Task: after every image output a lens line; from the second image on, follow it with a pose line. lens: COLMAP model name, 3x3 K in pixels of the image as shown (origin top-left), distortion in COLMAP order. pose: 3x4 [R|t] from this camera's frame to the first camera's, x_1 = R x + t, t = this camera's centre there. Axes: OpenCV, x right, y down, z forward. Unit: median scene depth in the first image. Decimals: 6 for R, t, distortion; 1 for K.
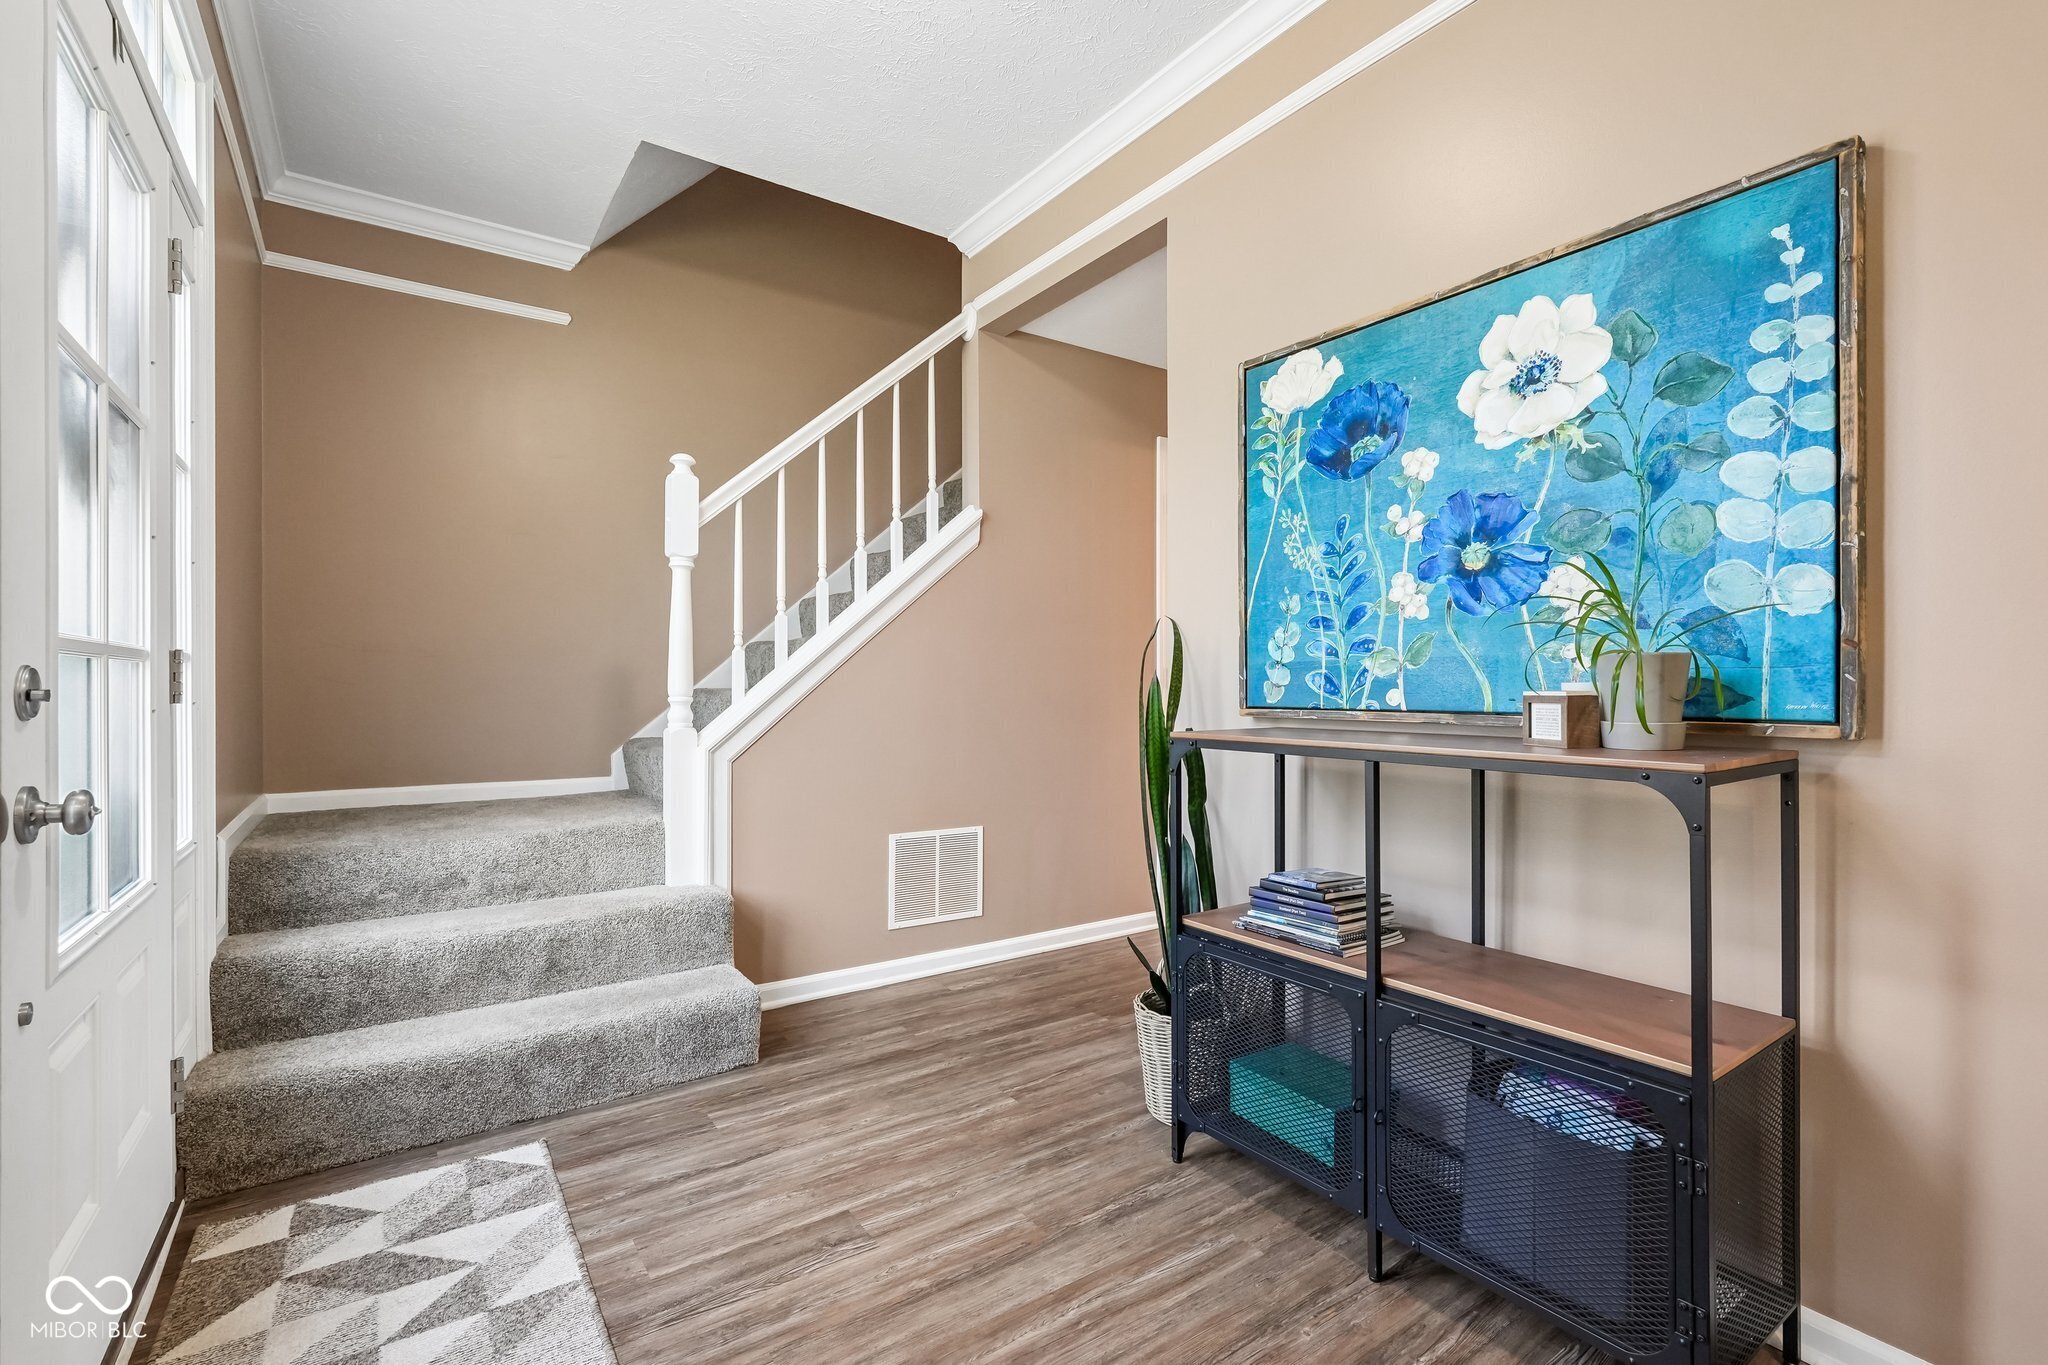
lens RADIAL K [[918.9, 0, 1020.2], [0, 918.9, 687.9], [0, 0, 1]] dist [0.000625, -0.000132]
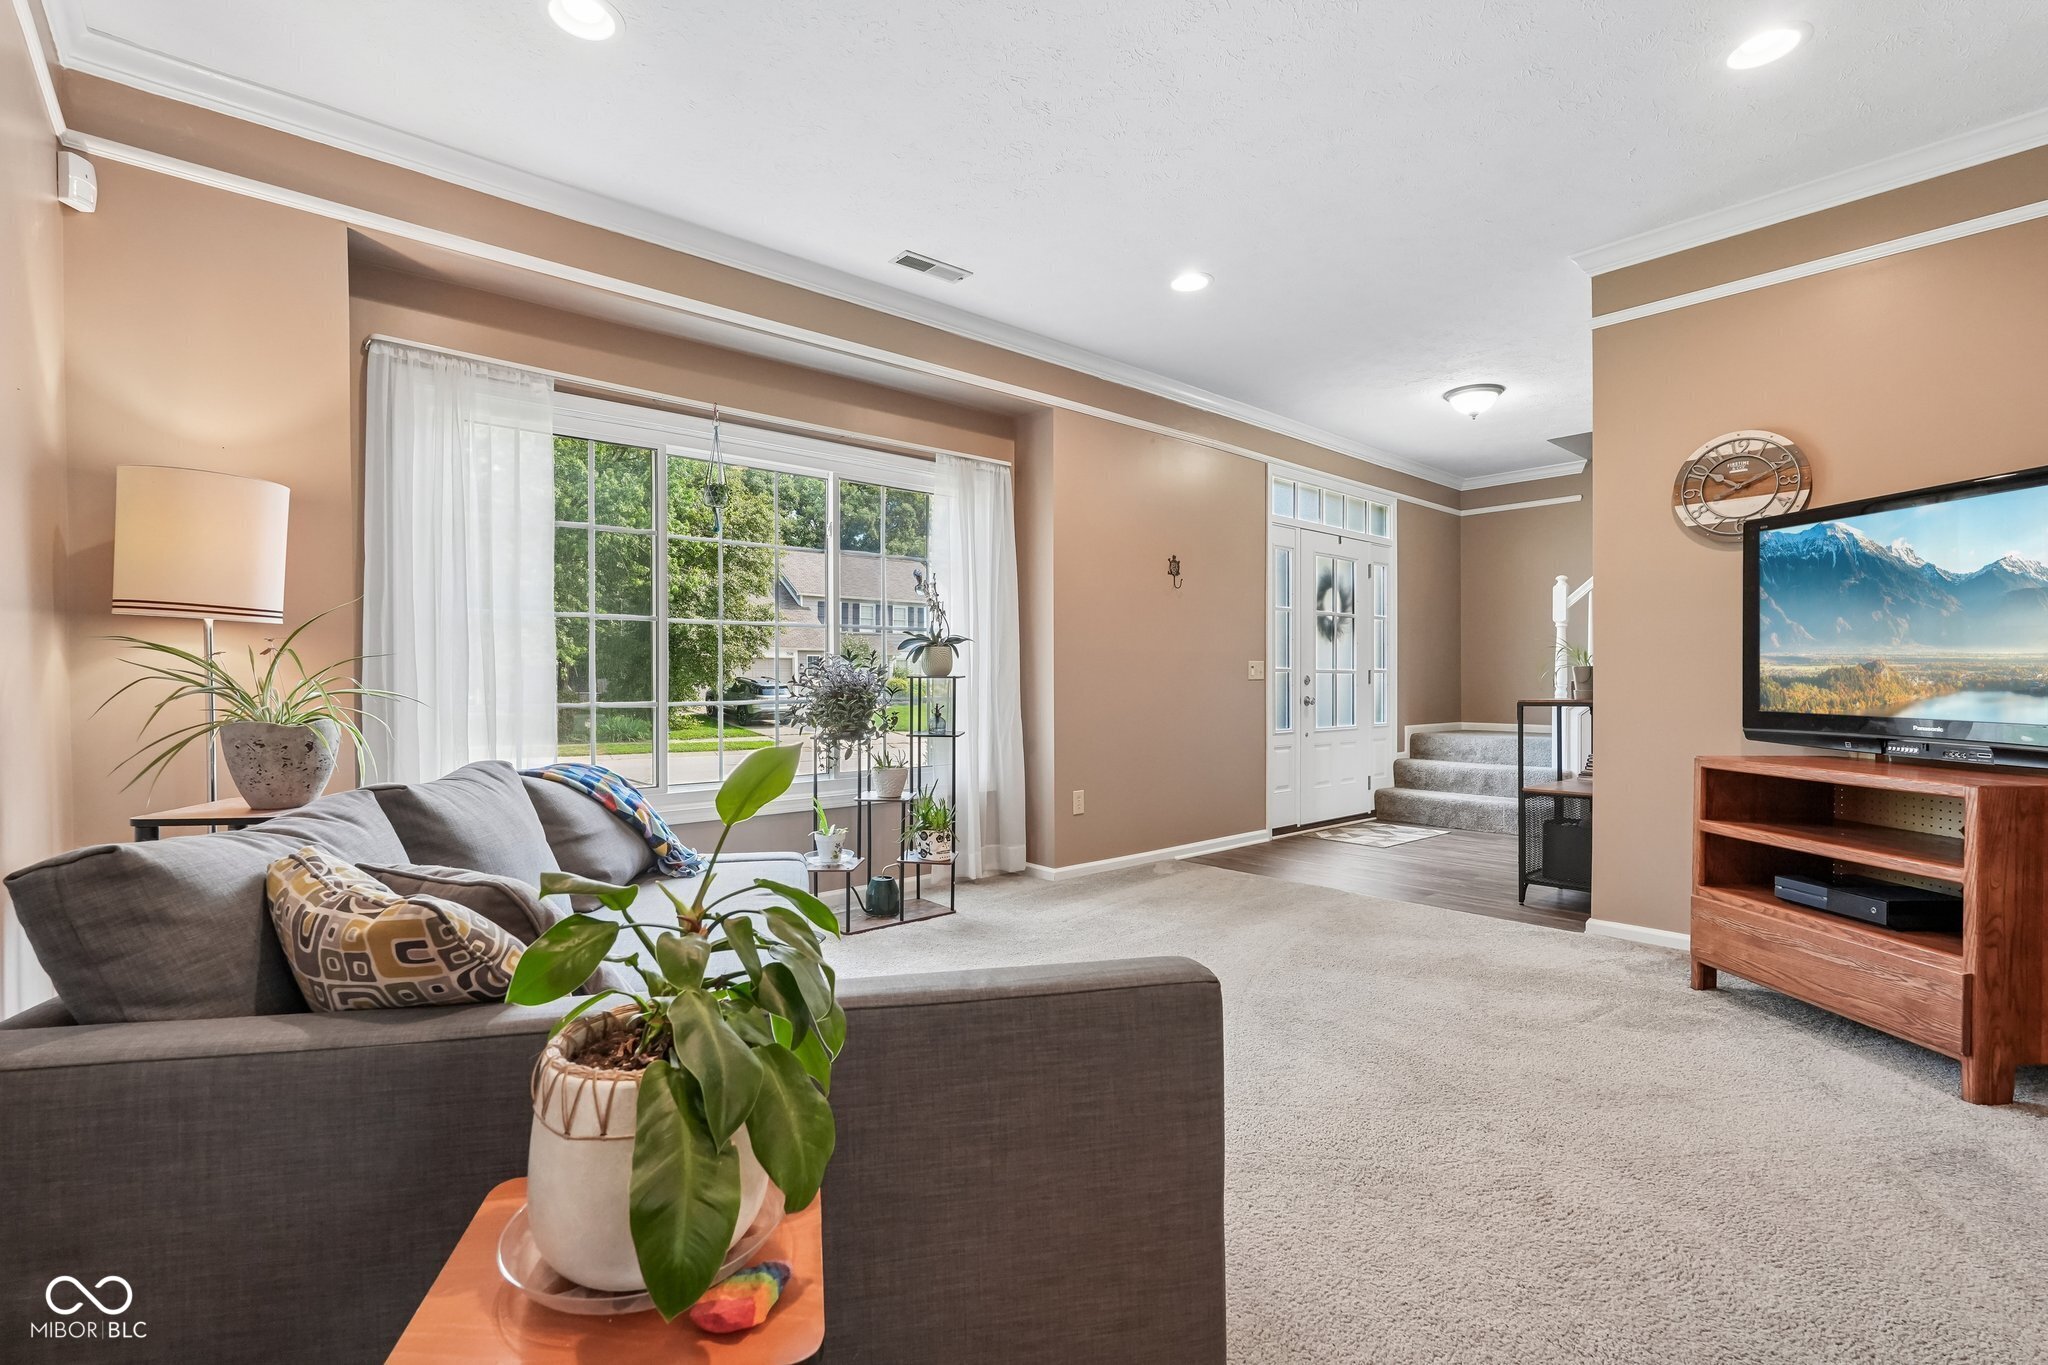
lens RADIAL K [[918.9, 0, 1022.7], [0, 918.9, 688.8], [0, 0, 1]] dist [0.000625, -0.000132]
pose [[0.106983, 0.008921, -0.994221, 2.041530], [0.002534, 0.999954, 0.009245, -0.005433], [0.994258, -0.003508, 0.106956, -0.639162]]
